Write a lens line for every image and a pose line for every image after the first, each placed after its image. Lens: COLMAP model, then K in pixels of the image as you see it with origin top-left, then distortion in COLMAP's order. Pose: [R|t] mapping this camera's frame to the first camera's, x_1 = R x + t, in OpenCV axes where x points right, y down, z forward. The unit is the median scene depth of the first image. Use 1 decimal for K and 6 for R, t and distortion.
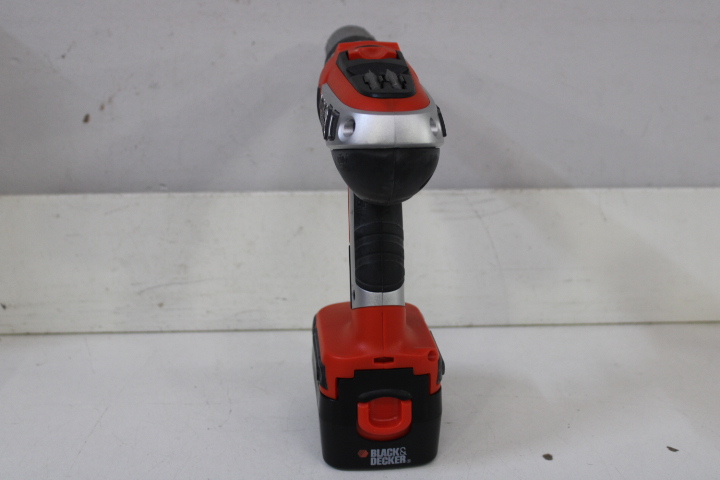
lens RADIAL K [[961.5, 0, 360.0], [0, 961.5, 240.0], [0, 0, 1]] dist [-0.063089, 0.025718]
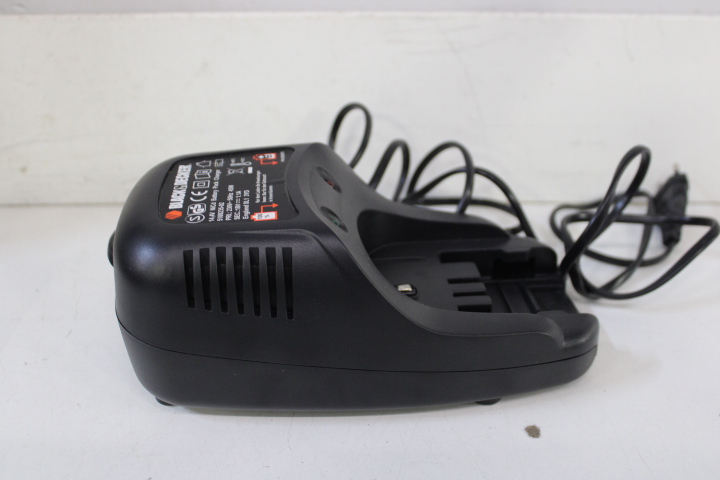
lens RADIAL K [[807.1, 0, 360.0], [0, 807.1, 240.0], [0, 0, 1]] dist [-0.150336, 0.210919]
pose [[0.999289, 0.018073, -0.033096, 0.076402], [-0.011676, 0.982828, 0.184154, 0.005161], [0.035856, -0.183637, 0.982340, 0.393427]]
